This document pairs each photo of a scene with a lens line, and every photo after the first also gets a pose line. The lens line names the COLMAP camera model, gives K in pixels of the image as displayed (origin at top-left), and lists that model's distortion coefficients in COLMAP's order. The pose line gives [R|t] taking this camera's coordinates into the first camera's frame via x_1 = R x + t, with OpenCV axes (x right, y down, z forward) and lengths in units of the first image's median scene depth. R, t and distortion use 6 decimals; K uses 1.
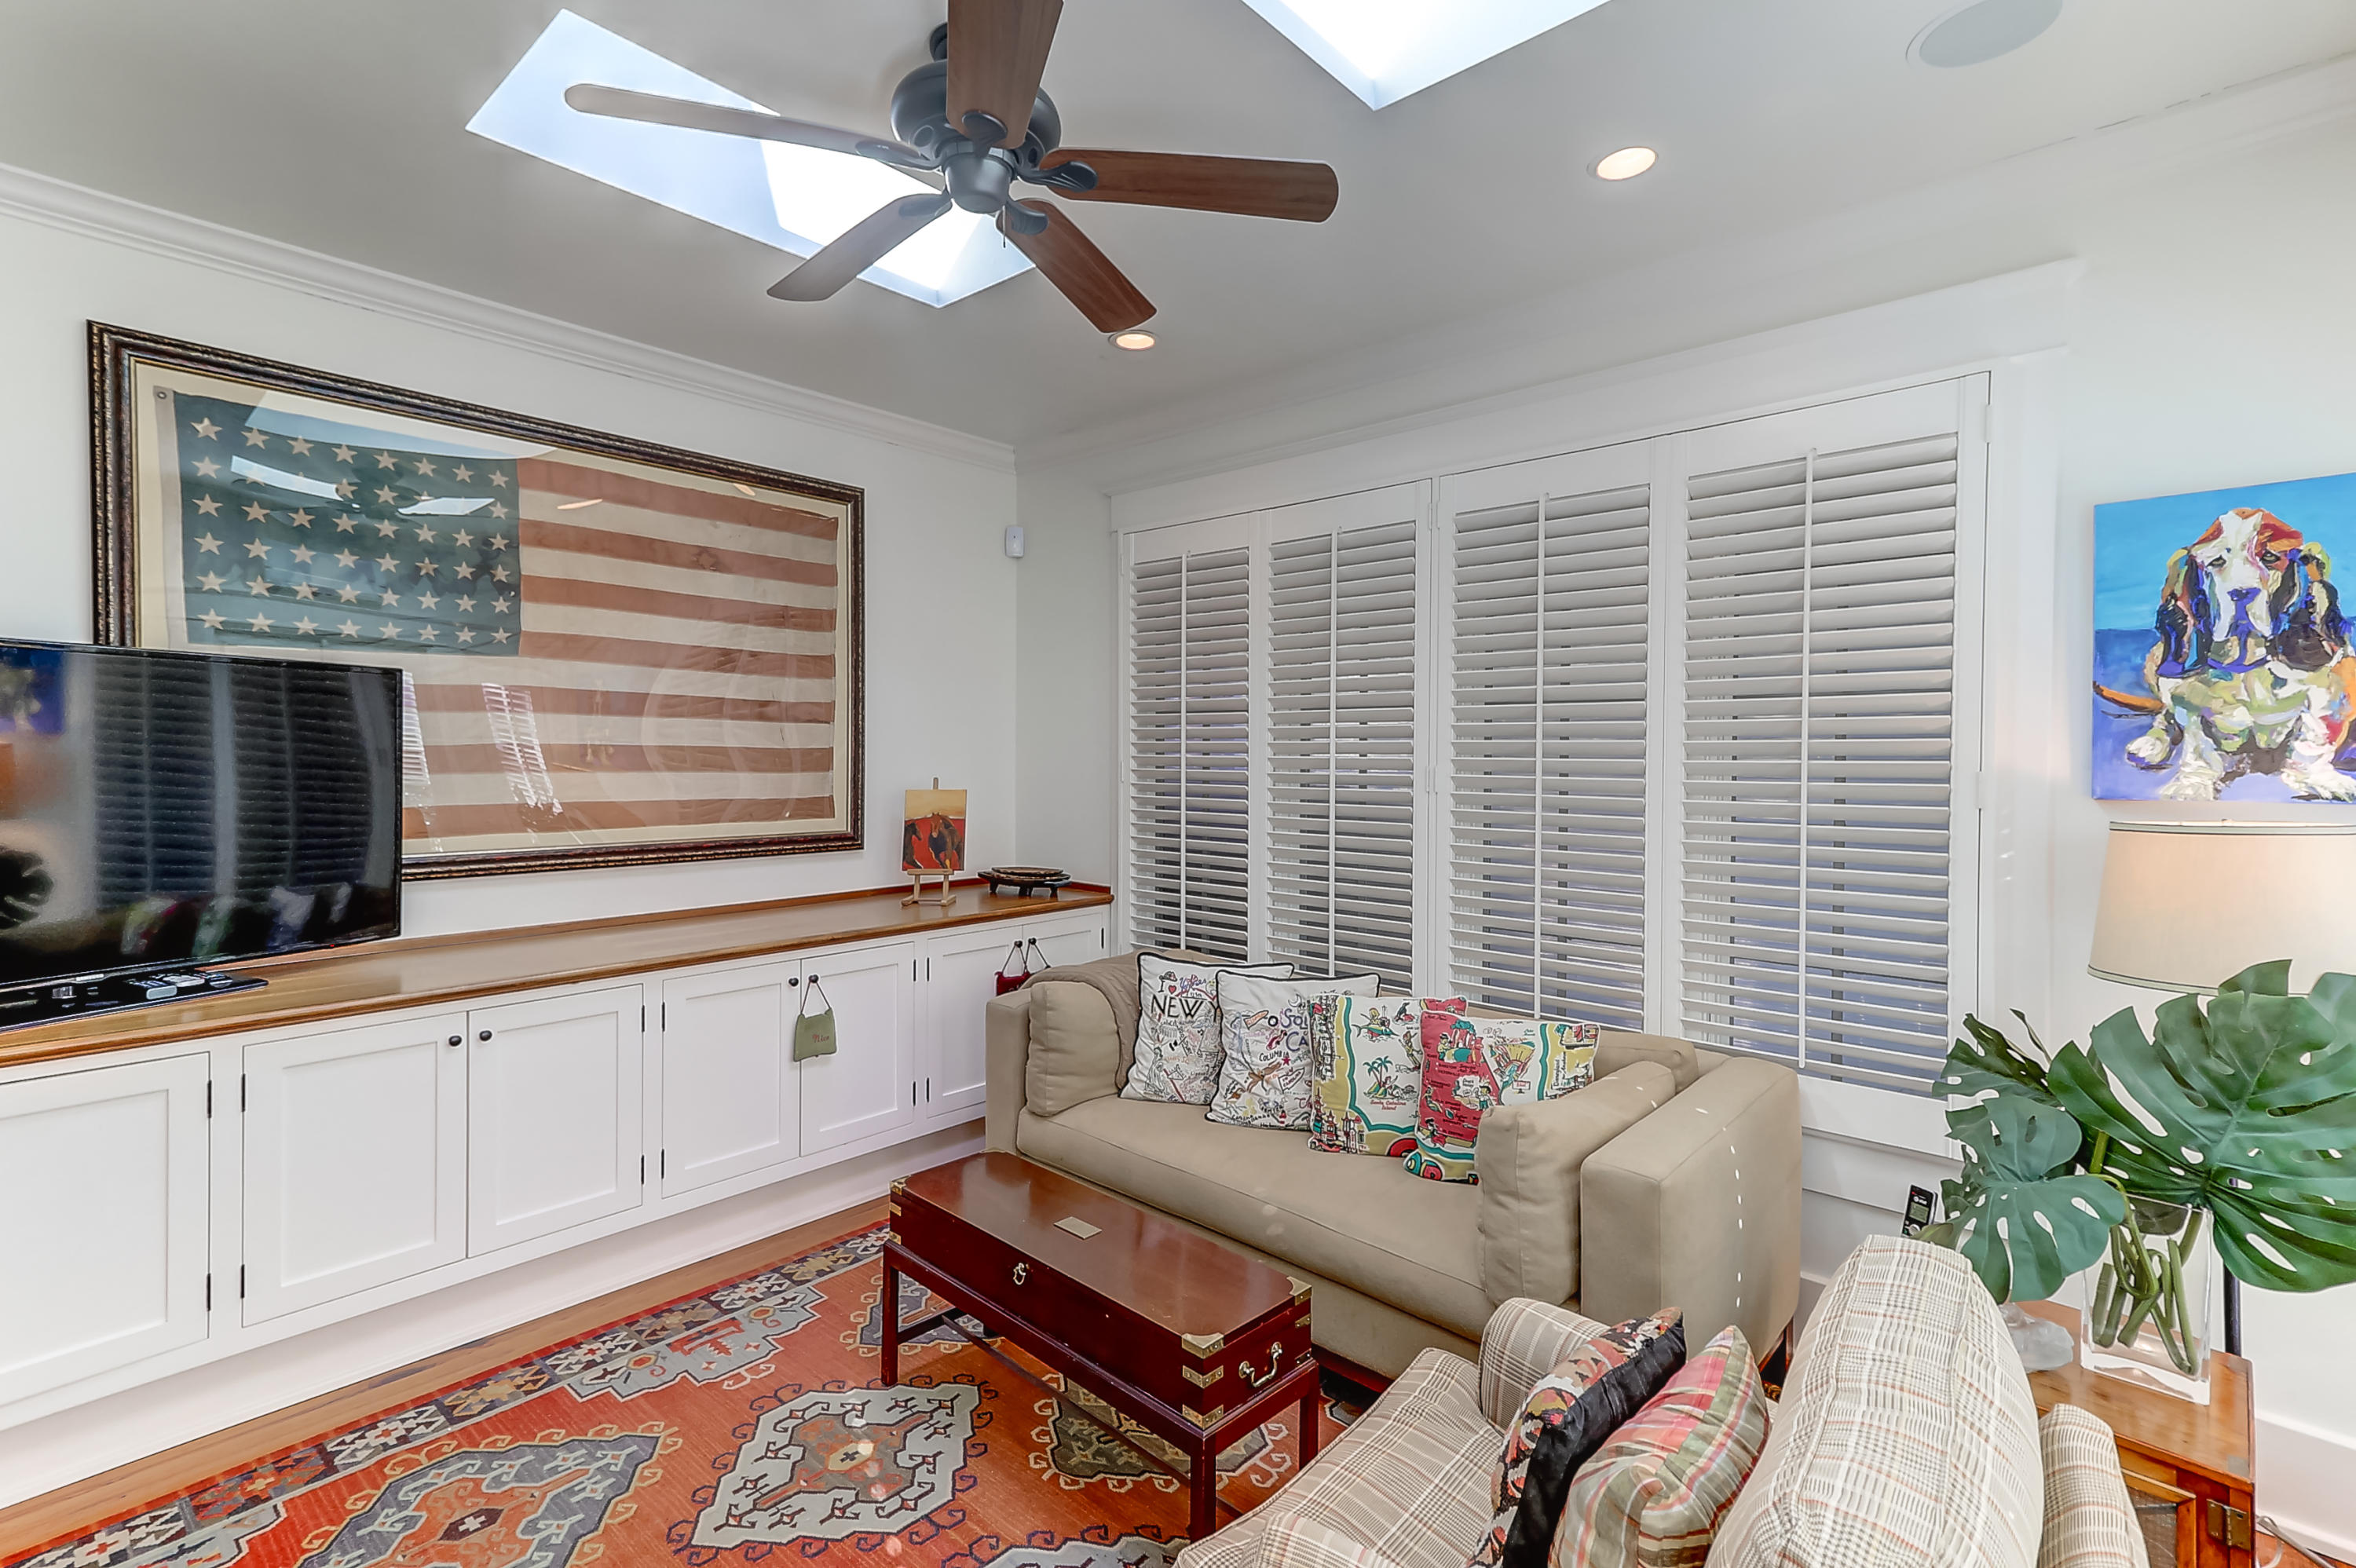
lens RADIAL K [[1088.0, 0, 1182.8], [0, 1088.0, 780.0], [0, 0, 1]] dist [0.038783, 0.000098]
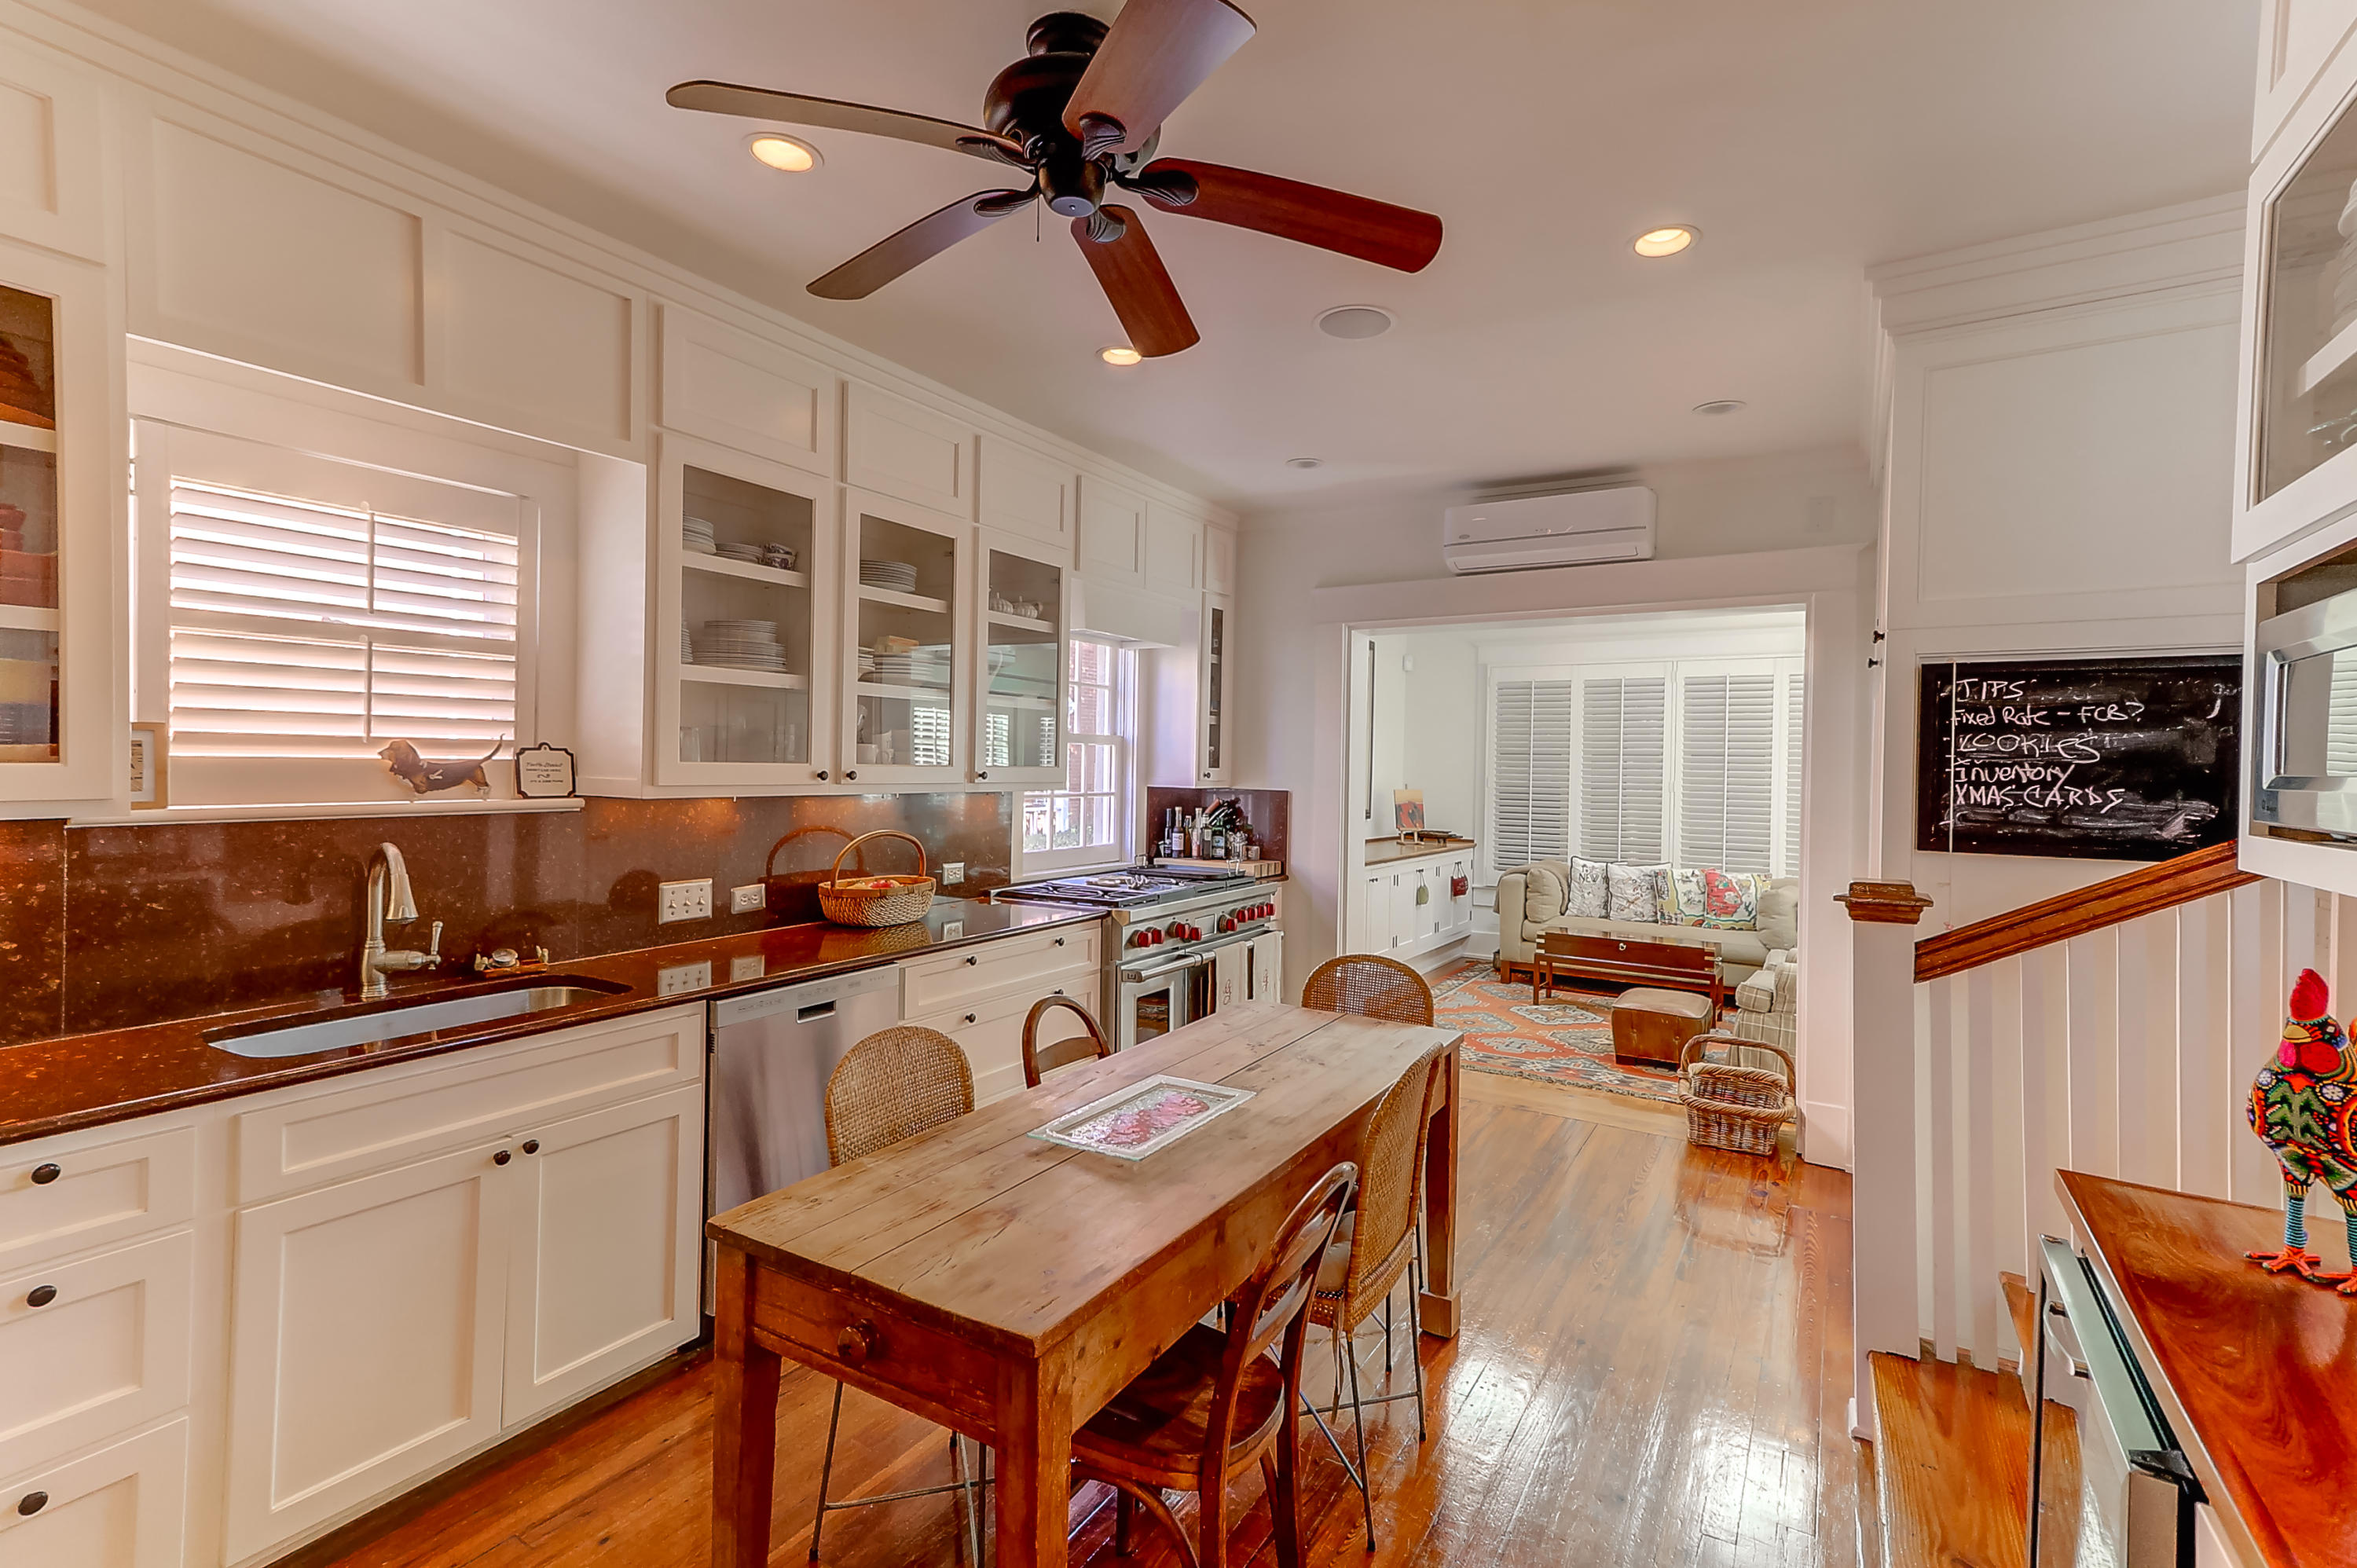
lens RADIAL K [[1088.5, 0, 1179.7], [0, 1088.5, 772.8], [0, 0, 1]] dist [0.038783, 0.000098]
pose [[0.982452, 0.016153, 0.185815, -1.514500], [-0.011681, 0.999616, -0.025135, 0.050775], [-0.186150, 0.022524, 0.982263, -1.378027]]
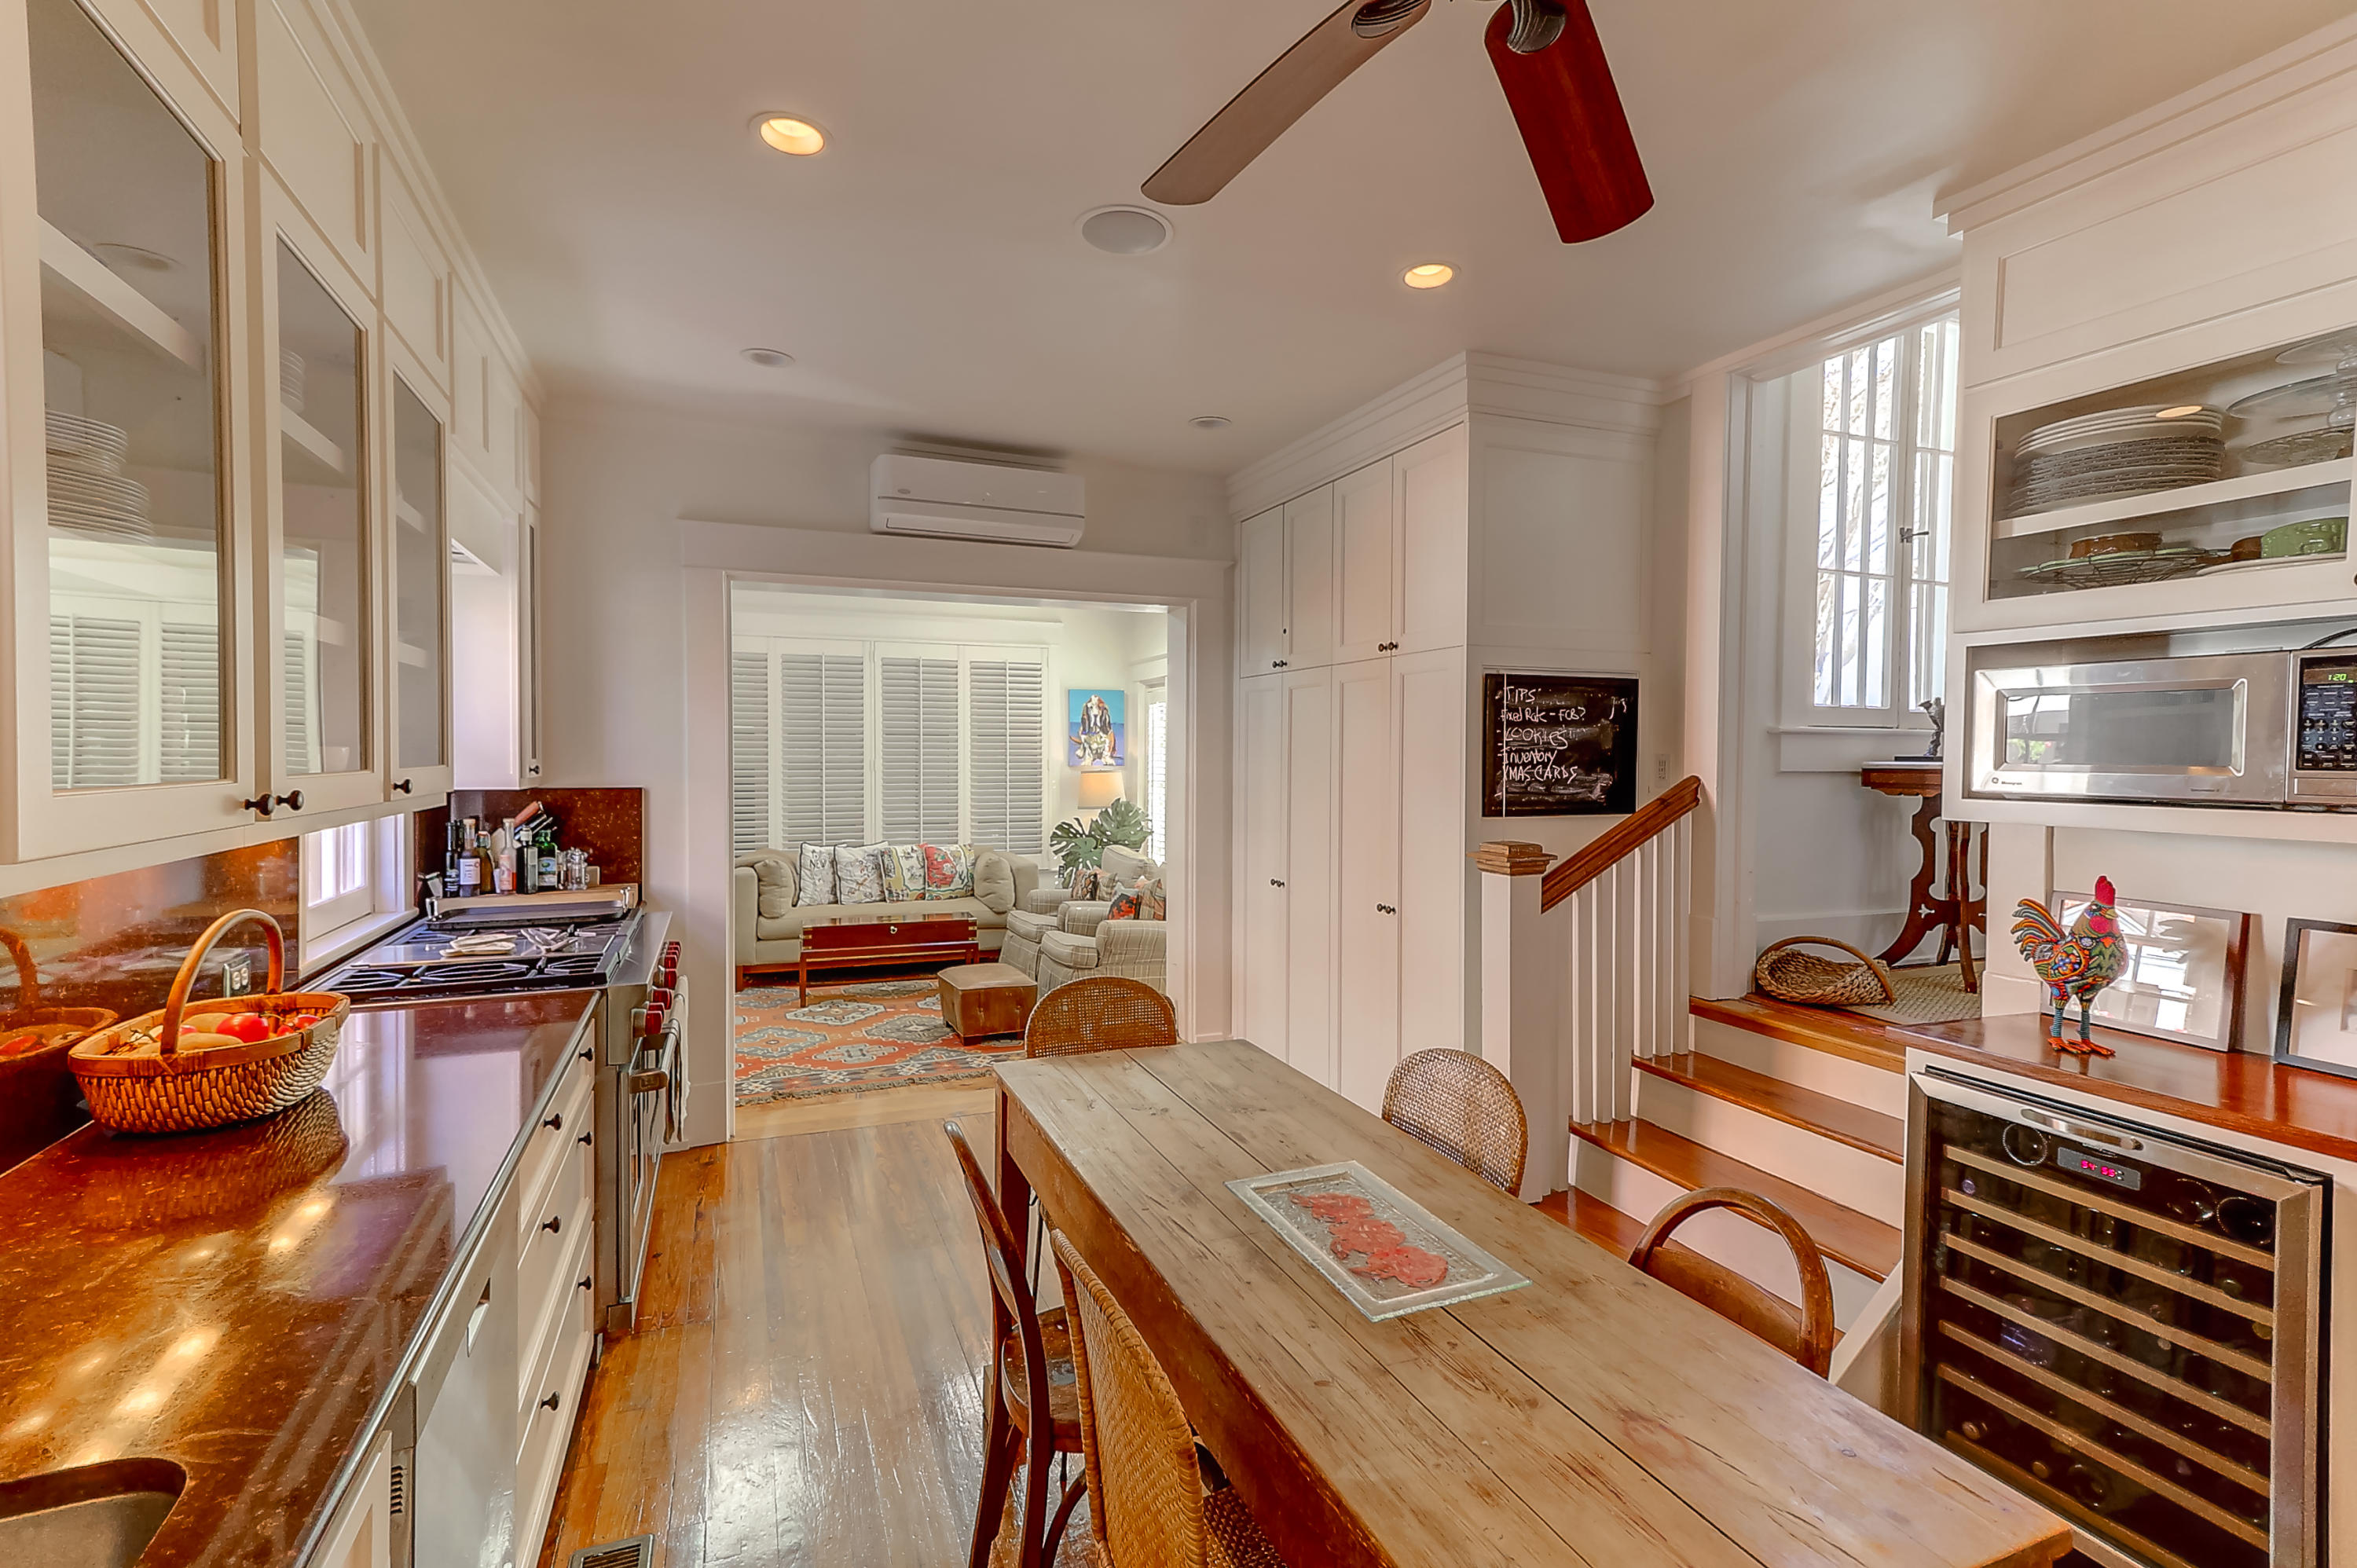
lens RADIAL K [[1088.5, 0, 1178.3], [0, 1088.5, 773.1], [0, 0, 1]] dist [0.038783, 0.000098]
pose [[0.436273, -0.016329, 0.899666, -1.956672], [0.023940, 0.999692, 0.006535, 0.020911], [-0.899496, 0.018687, 0.436529, -0.786909]]
